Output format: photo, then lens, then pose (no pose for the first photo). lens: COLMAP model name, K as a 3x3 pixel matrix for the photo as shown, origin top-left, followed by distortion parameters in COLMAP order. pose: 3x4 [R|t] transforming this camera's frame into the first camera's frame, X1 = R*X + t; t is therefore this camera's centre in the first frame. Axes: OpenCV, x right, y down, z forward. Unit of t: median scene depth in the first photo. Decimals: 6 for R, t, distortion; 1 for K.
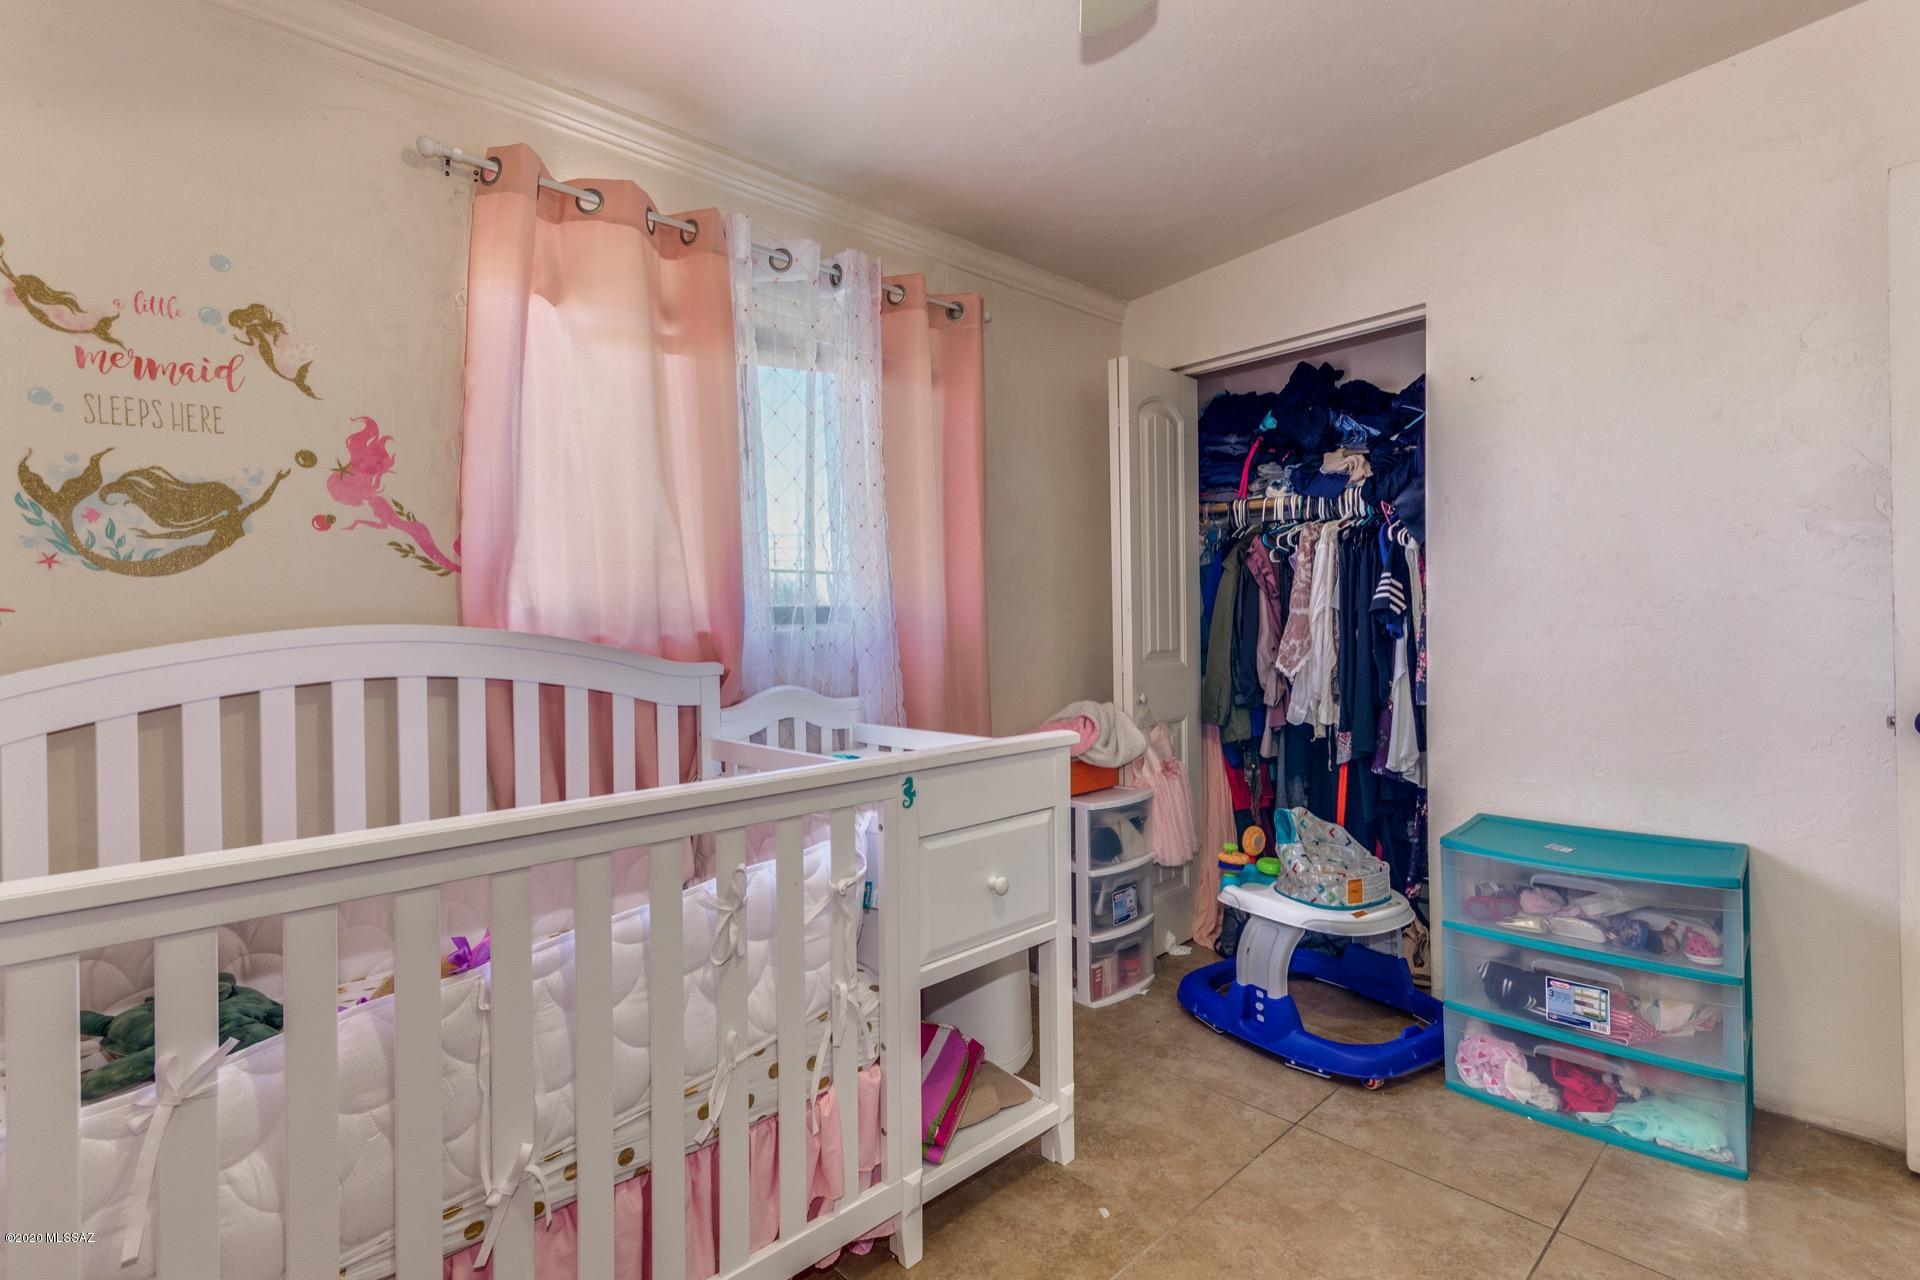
lens RADIAL K [[900.9, 0, 967.3], [0, 900.9, 625.4], [0, 0, 1]] dist [0.015035, 0.000799]
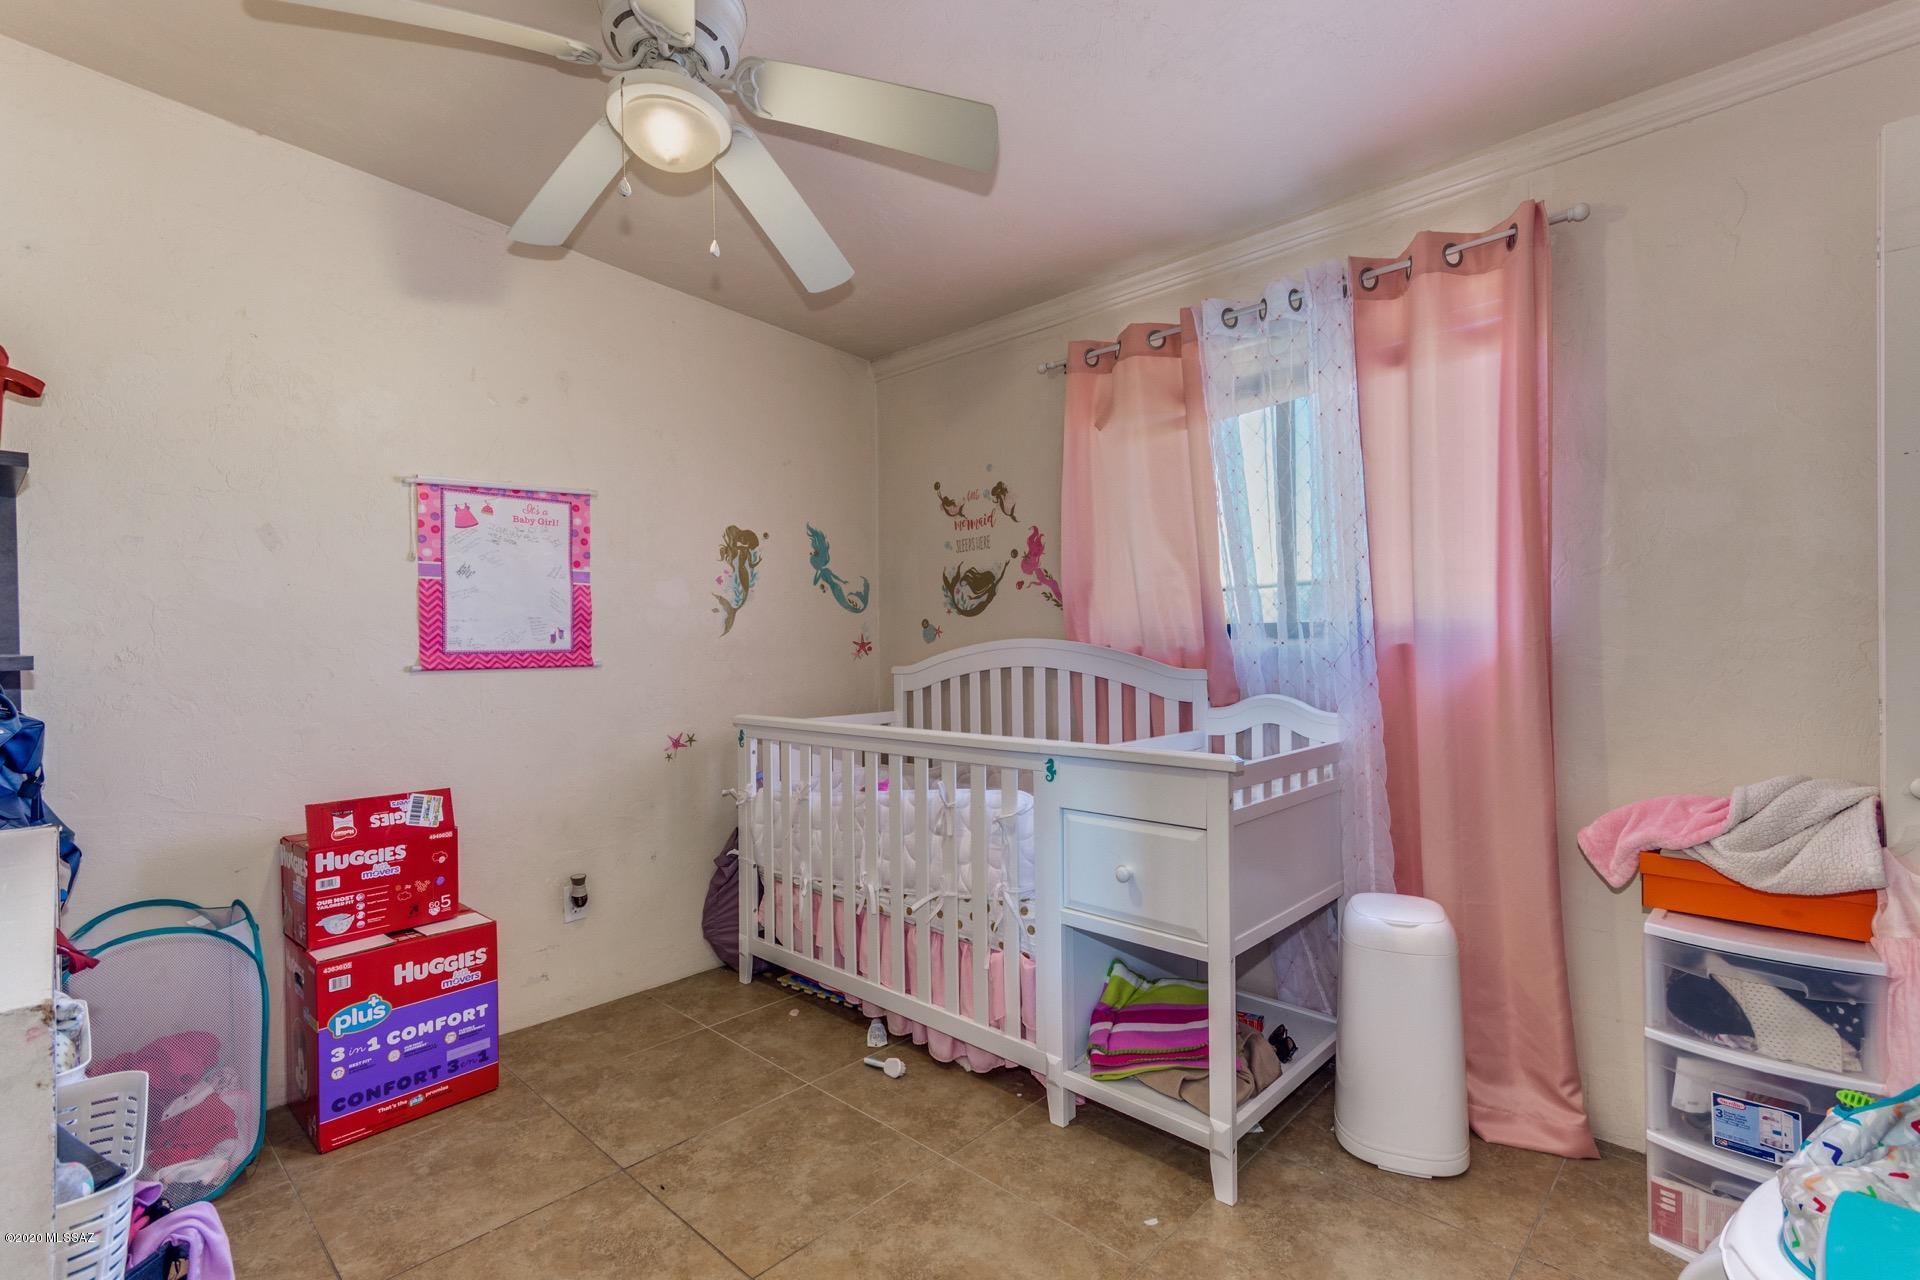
lens RADIAL K [[900.9, 0, 967.2], [0, 900.9, 642.5], [0, 0, 1]] dist [0.015035, 0.000799]
pose [[0.055401, 0.017380, -0.998313, 1.183353], [0.007480, 0.999813, 0.017821, -0.025384], [0.998436, -0.008454, 0.055261, 0.764469]]
